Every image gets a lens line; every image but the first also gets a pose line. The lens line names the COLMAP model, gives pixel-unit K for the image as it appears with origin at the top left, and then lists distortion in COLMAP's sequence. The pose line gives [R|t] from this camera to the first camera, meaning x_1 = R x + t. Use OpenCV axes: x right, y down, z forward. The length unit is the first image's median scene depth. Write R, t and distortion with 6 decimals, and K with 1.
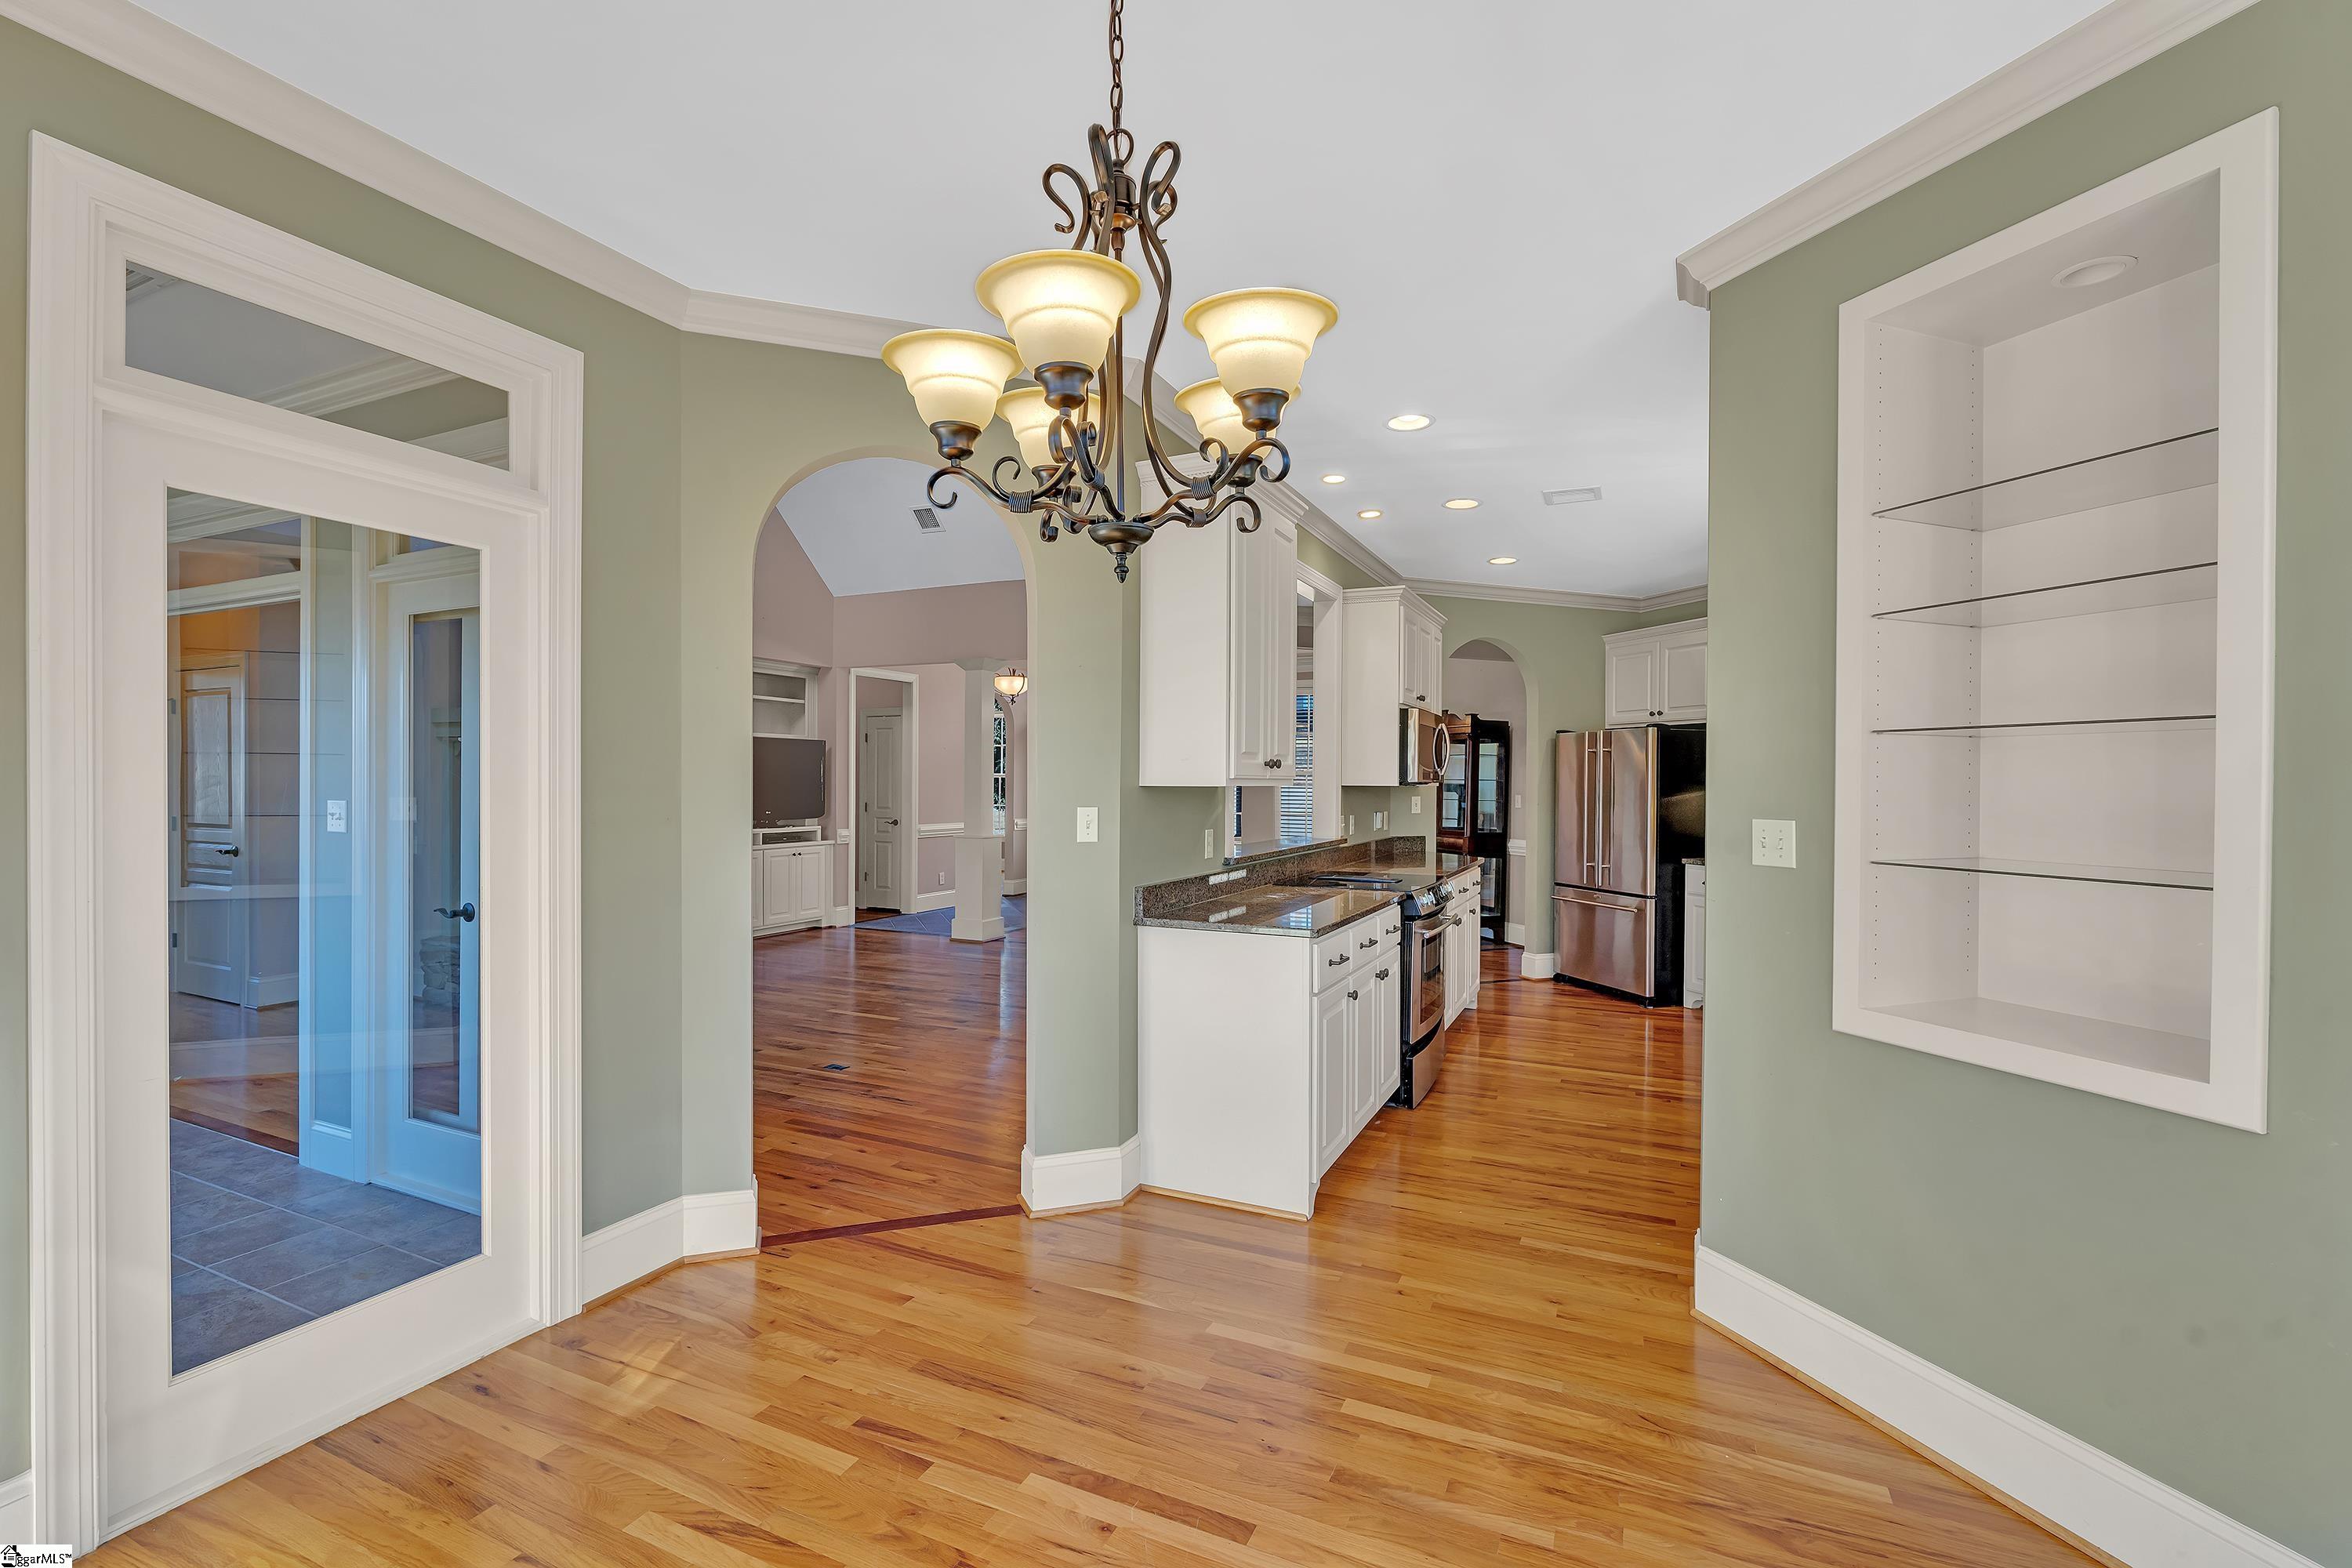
lens RADIAL K [[1019.6, 0, 1178.5], [0, 1019.6, 787.3], [0, 0, 1]] dist [-0.008003, 0.000259]
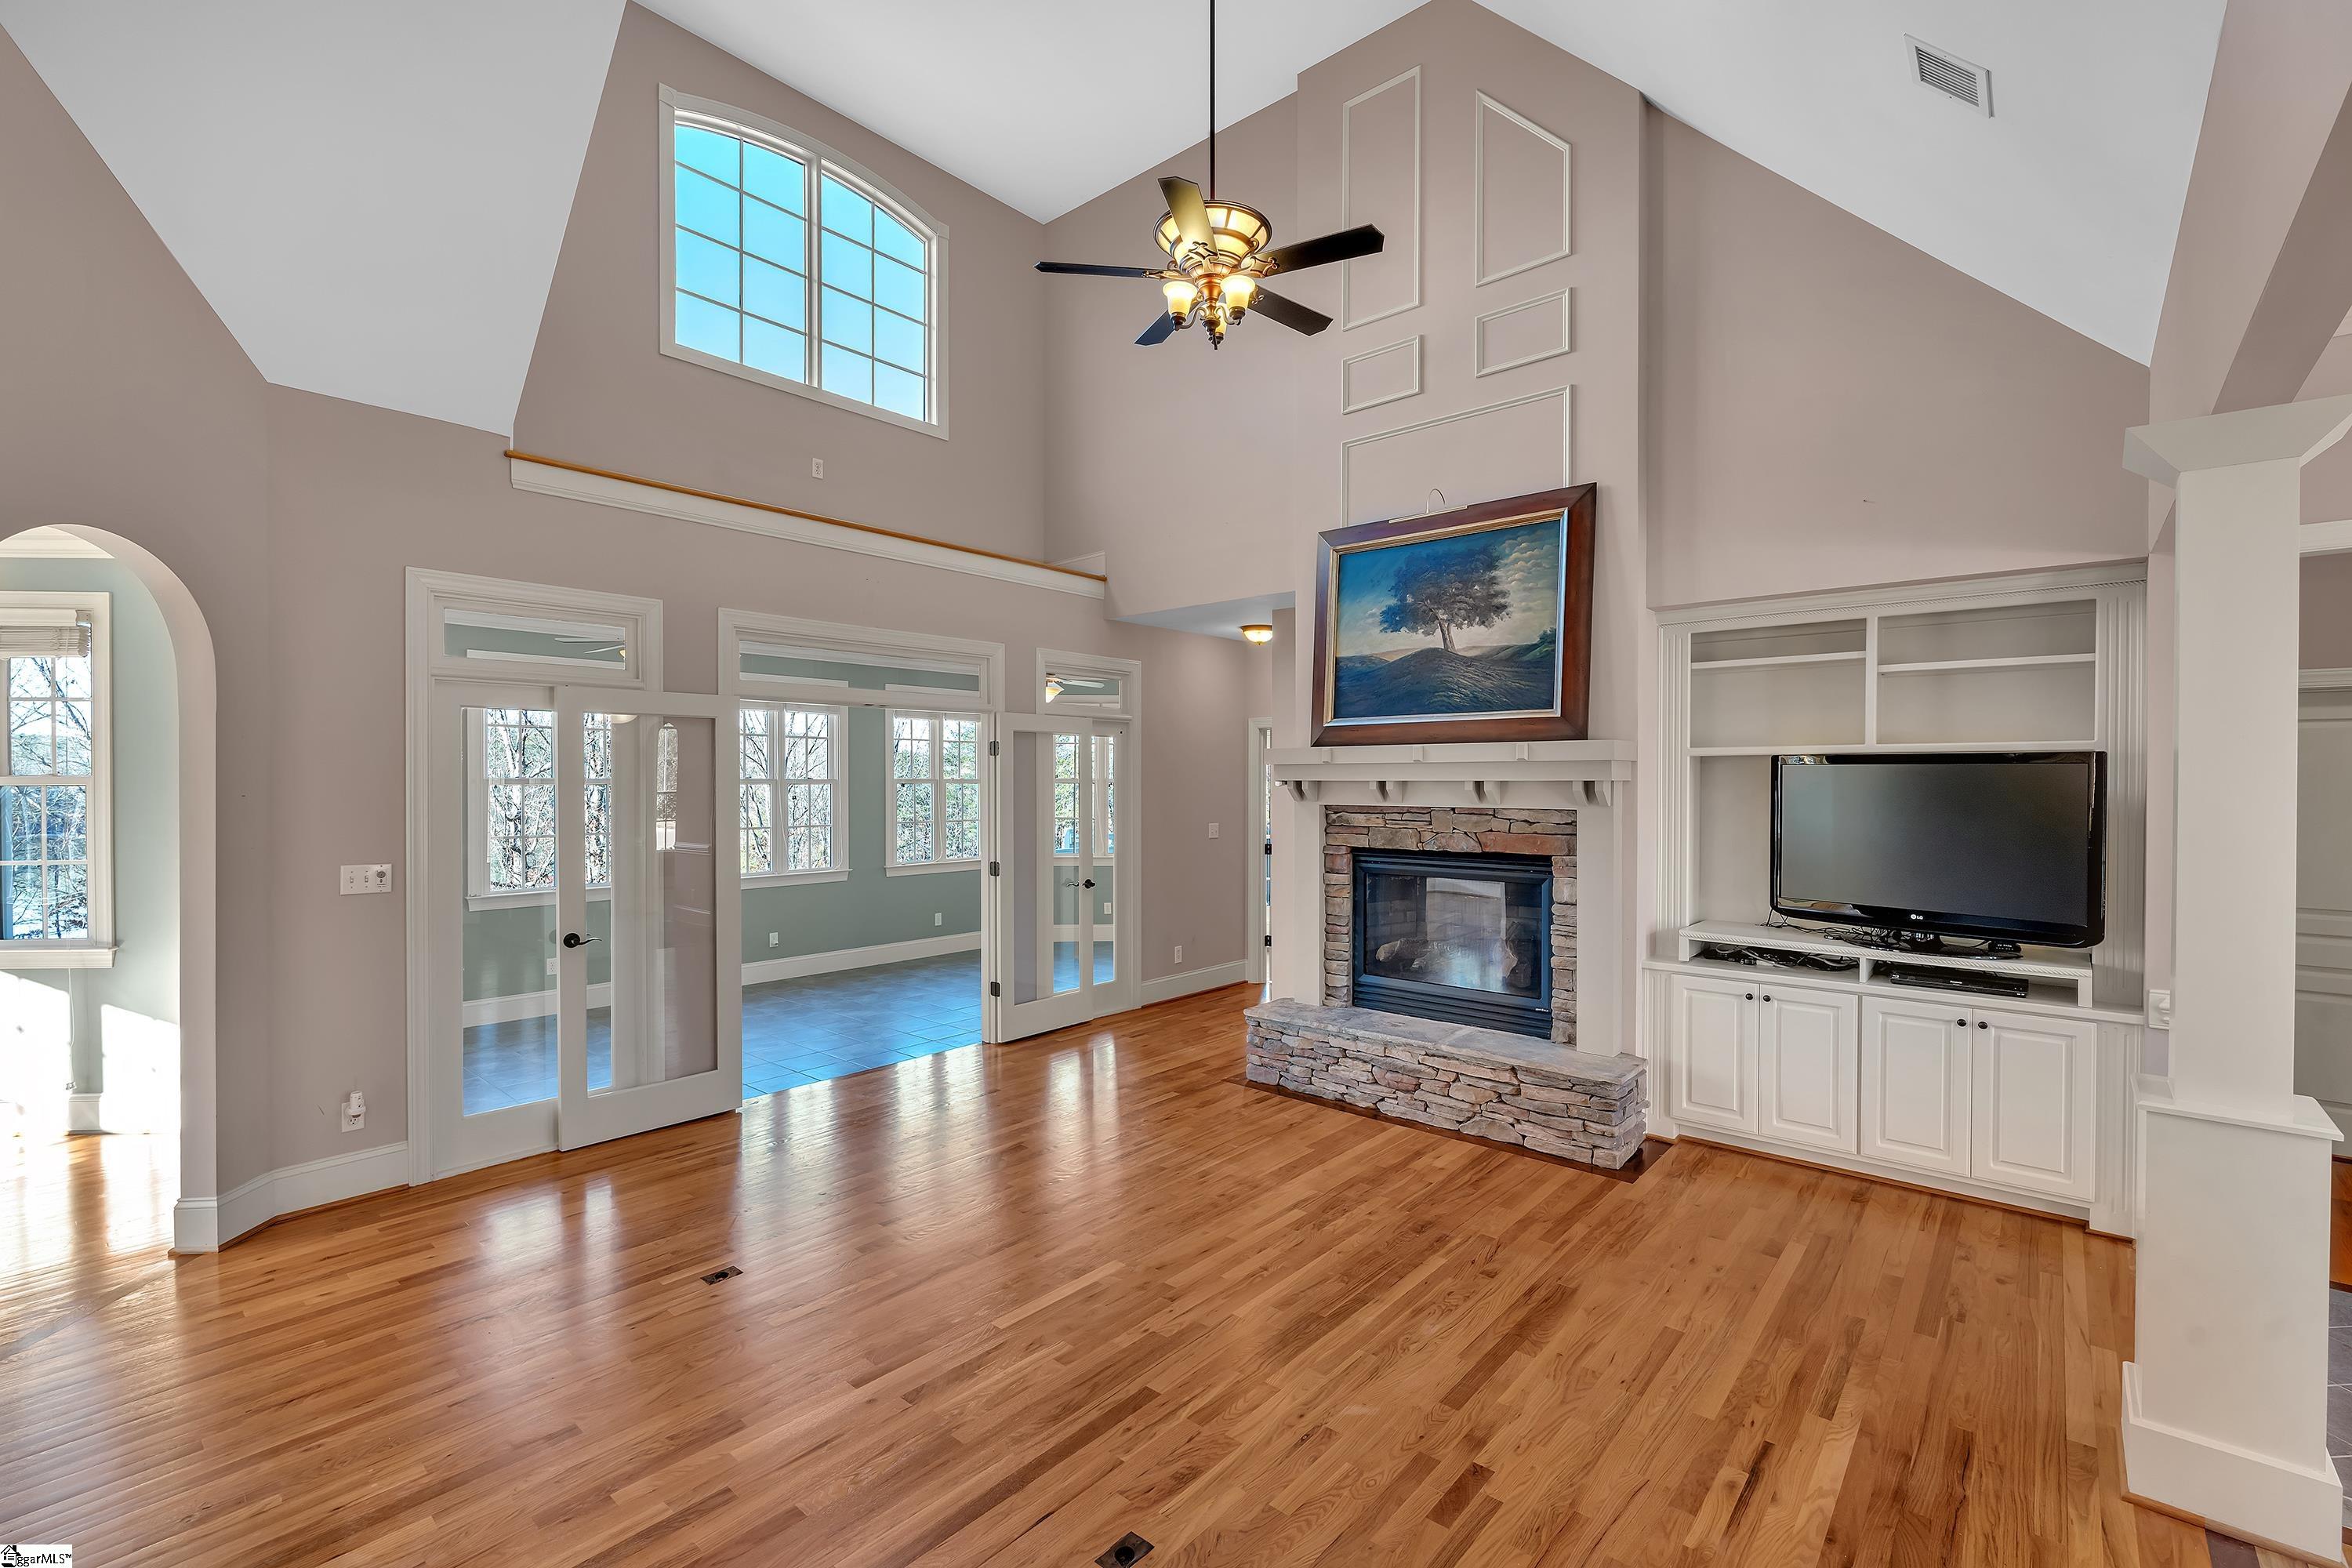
lens RADIAL K [[1019.6, 0, 1167.0], [0, 1019.6, 786.7], [0, 0, 1]] dist [-0.008003, 0.000259]
pose [[-0.281274, -0.001061, -0.959627, 0.135160], [-0.010862, 0.999939, 0.002079, -0.032360], [0.959566, 0.011008, -0.281269, 0.847194]]
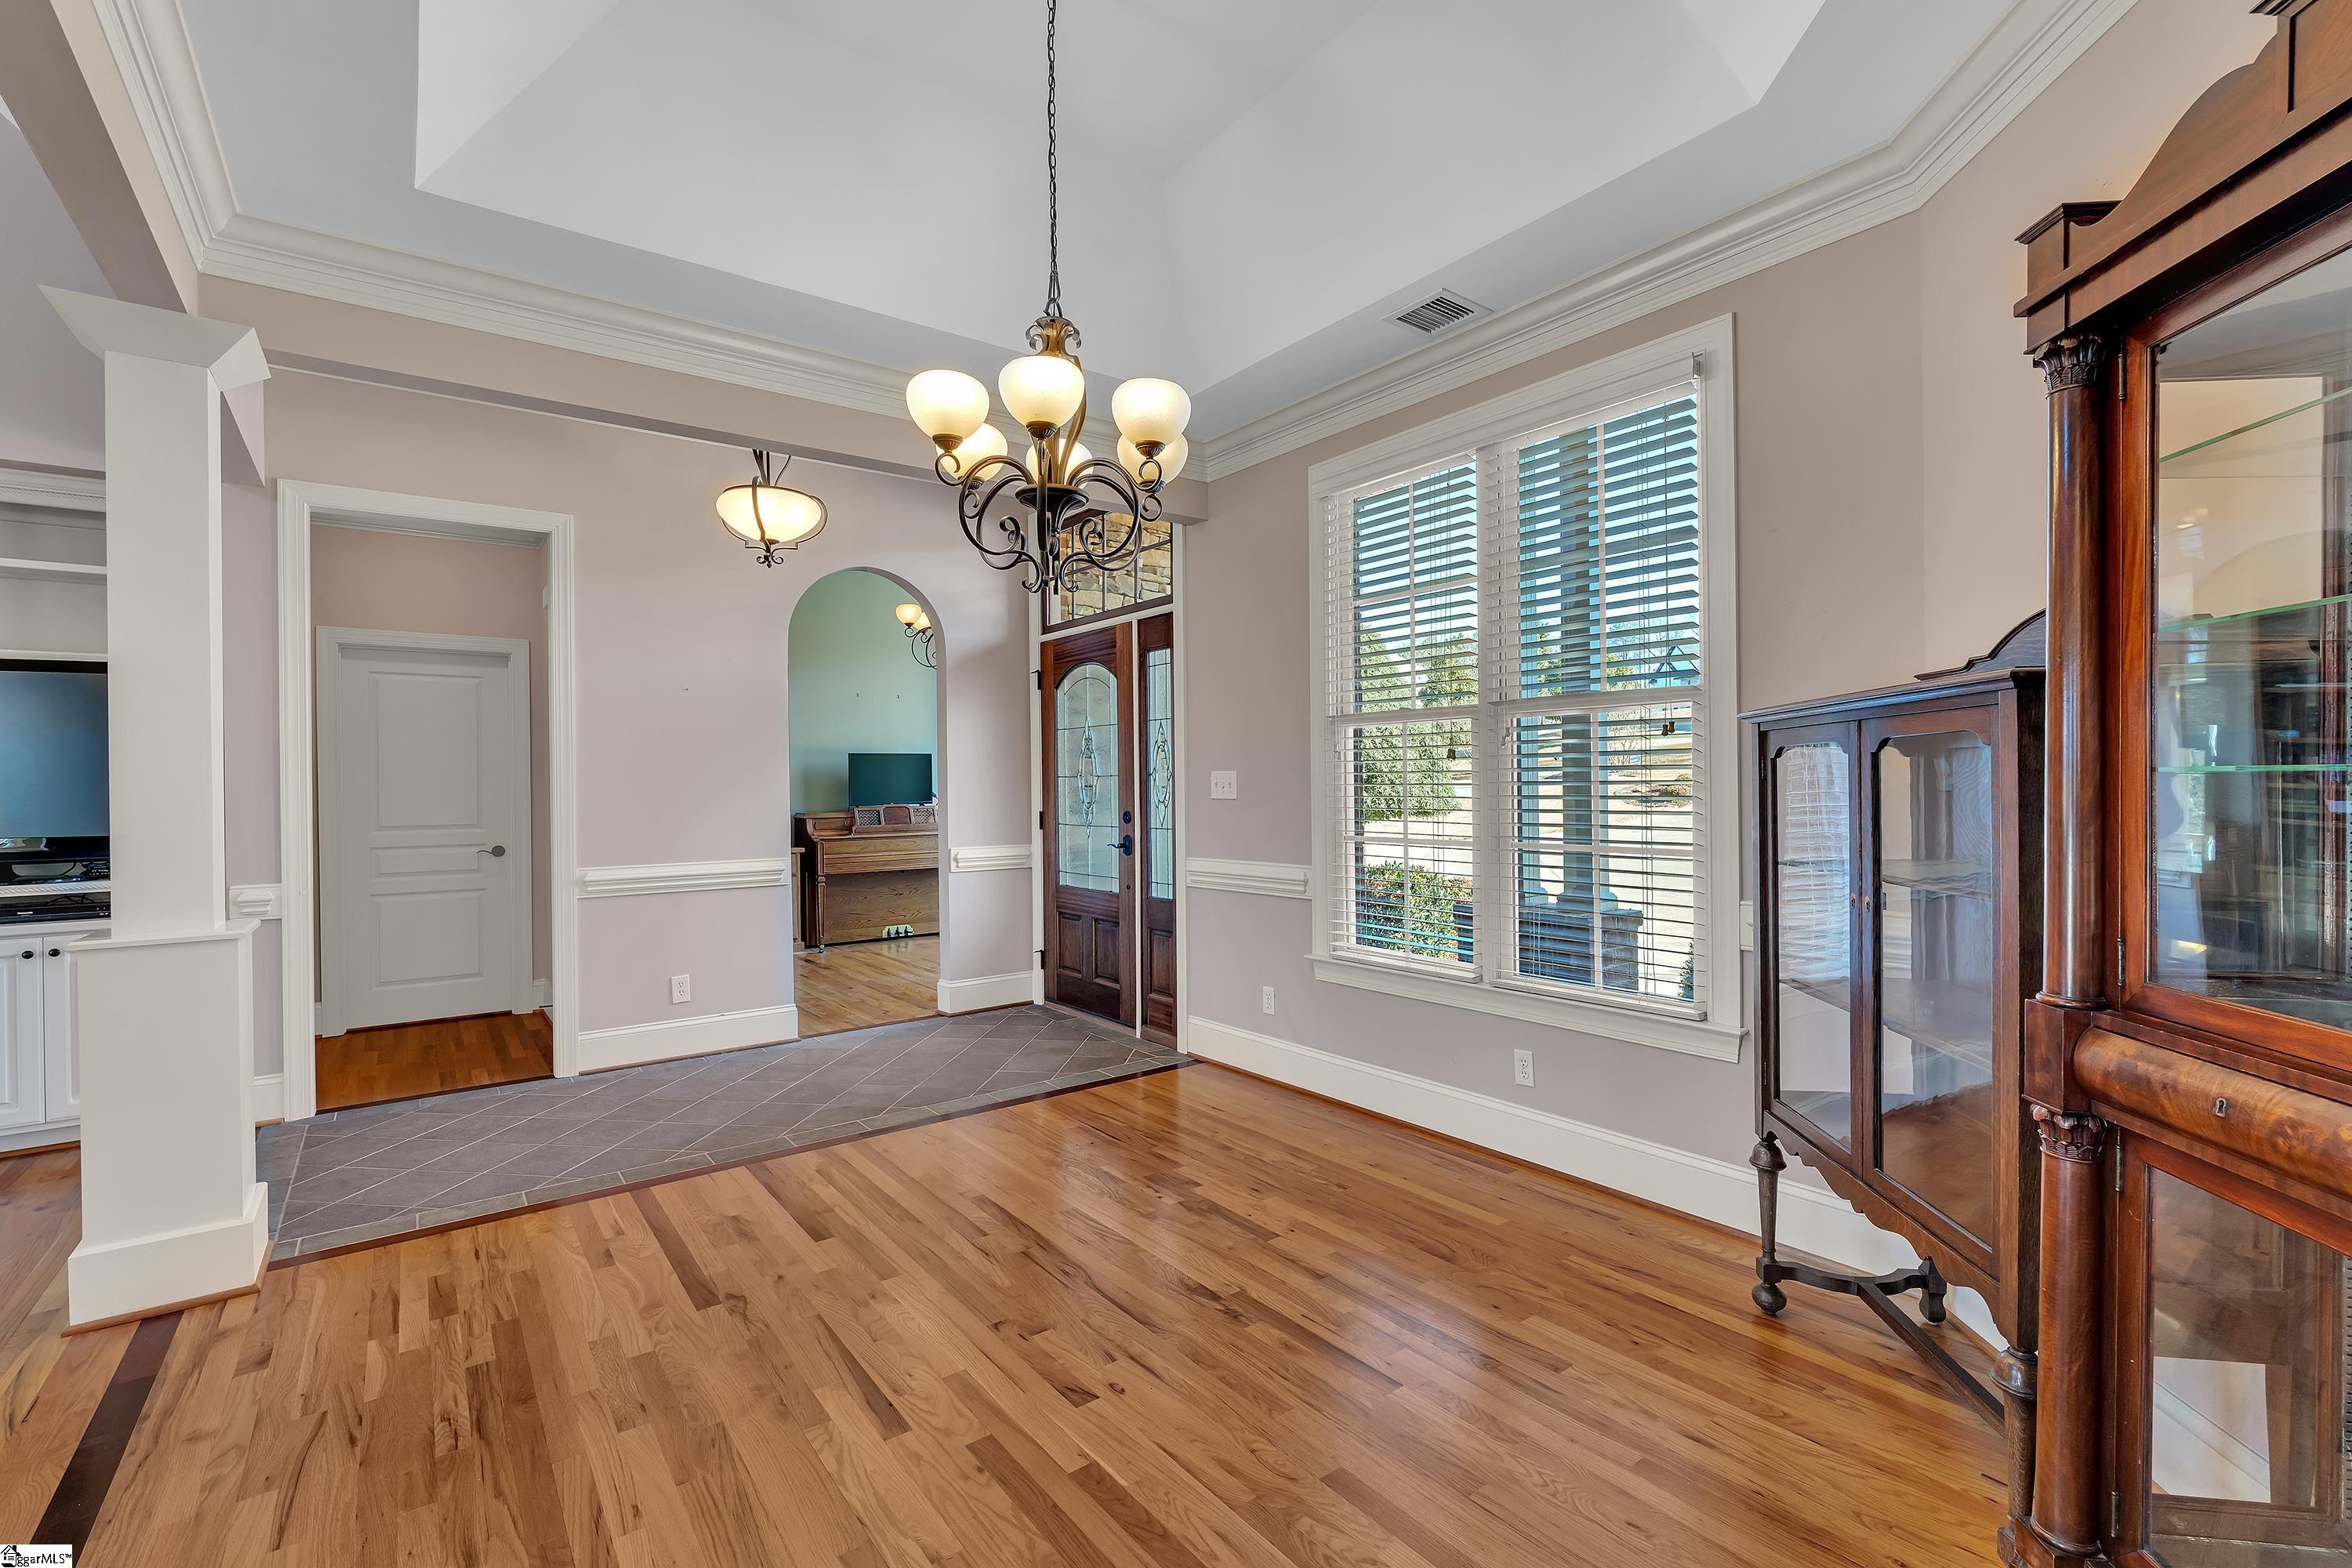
lens RADIAL K [[1019.6, 0, 1189.5], [0, 1019.6, 789.2], [0, 0, 1]] dist [-0.008003, 0.000259]
pose [[0.887722, -0.016156, -0.460096, 0.205439], [0.016125, 0.999862, -0.003997, 0.012630], [0.460097, -0.003870, 0.887860, 0.916355]]
